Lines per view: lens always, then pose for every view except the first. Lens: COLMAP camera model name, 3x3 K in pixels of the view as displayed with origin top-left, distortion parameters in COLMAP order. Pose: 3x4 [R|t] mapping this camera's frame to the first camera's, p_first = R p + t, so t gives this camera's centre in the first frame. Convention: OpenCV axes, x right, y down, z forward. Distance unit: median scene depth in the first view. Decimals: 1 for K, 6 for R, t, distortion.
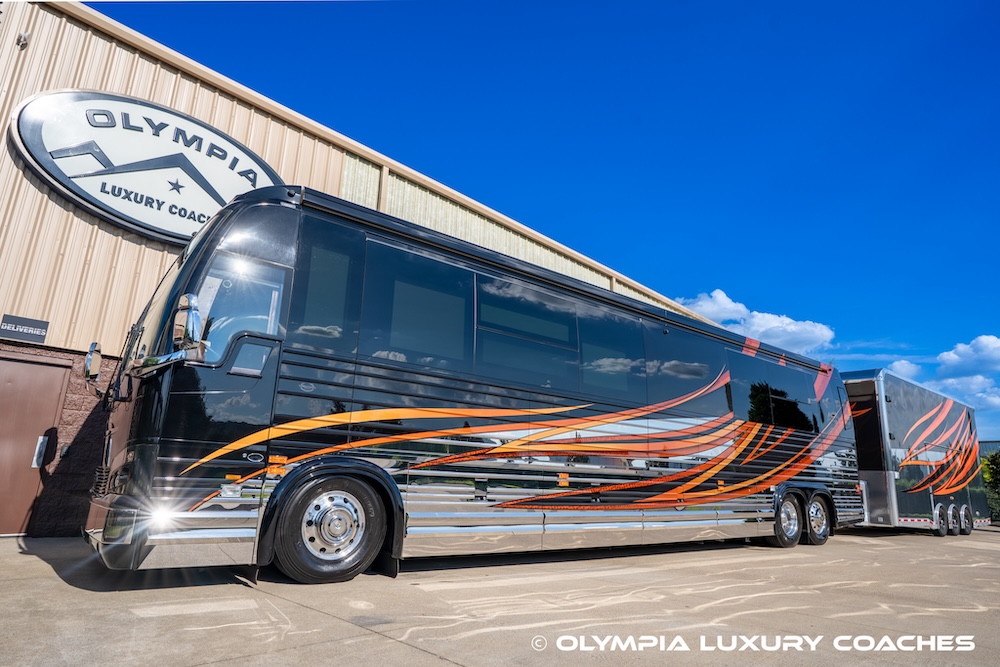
lens RADIAL K [[586.5, 0, 517.1], [0, 586.5, 320.8], [0, 0, 1]] dist [-0.021763, 0.003289]
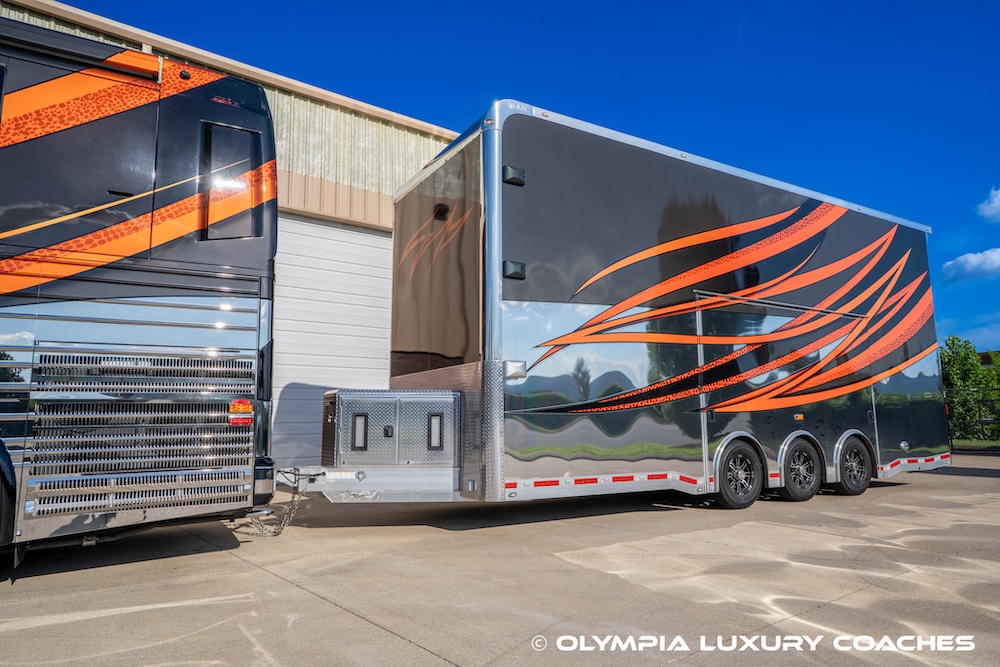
lens RADIAL K [[630.5, 0, 505.2], [0, 630.5, 330.3], [0, 0, 1]] dist [-0.019634, 0.008721]
pose [[0.985666, -0.080581, -0.148220, 1.095335], [0.097360, 0.989189, 0.109667, 0.302620], [0.137780, -0.122525, 0.982855, 0.925504]]
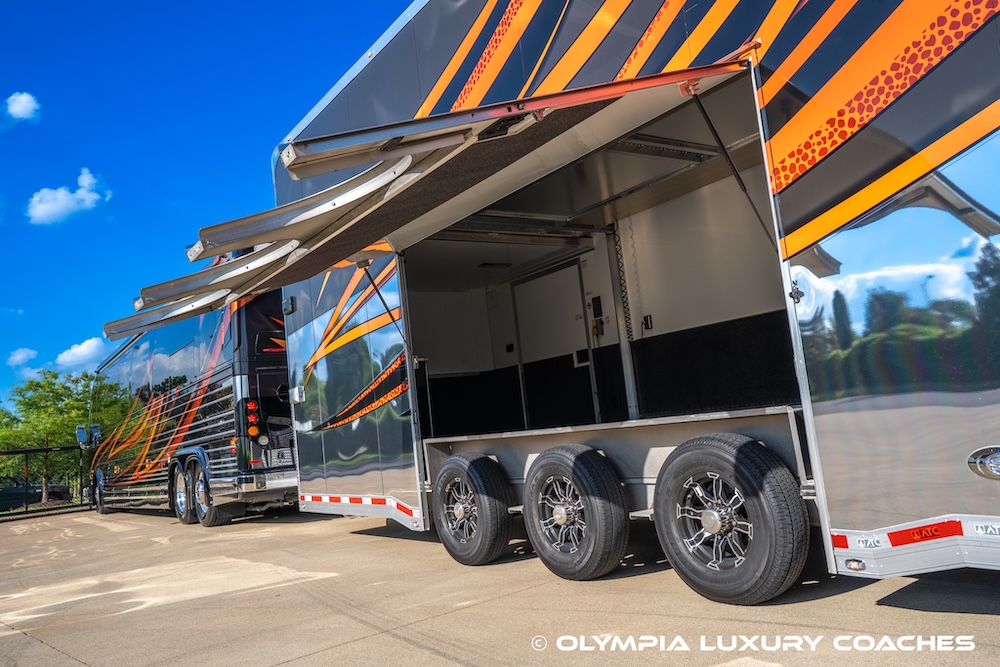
lens RADIAL K [[809.2, 0, 499.9], [0, 809.2, 331.6], [0, 0, 1]] dist [0.014309, 0.003294]
pose [[-0.081878, -0.149065, -0.985432, 1.887365], [0.375759, 0.911167, -0.169053, 0.587696], [0.923093, -0.384127, -0.018592, 1.808168]]
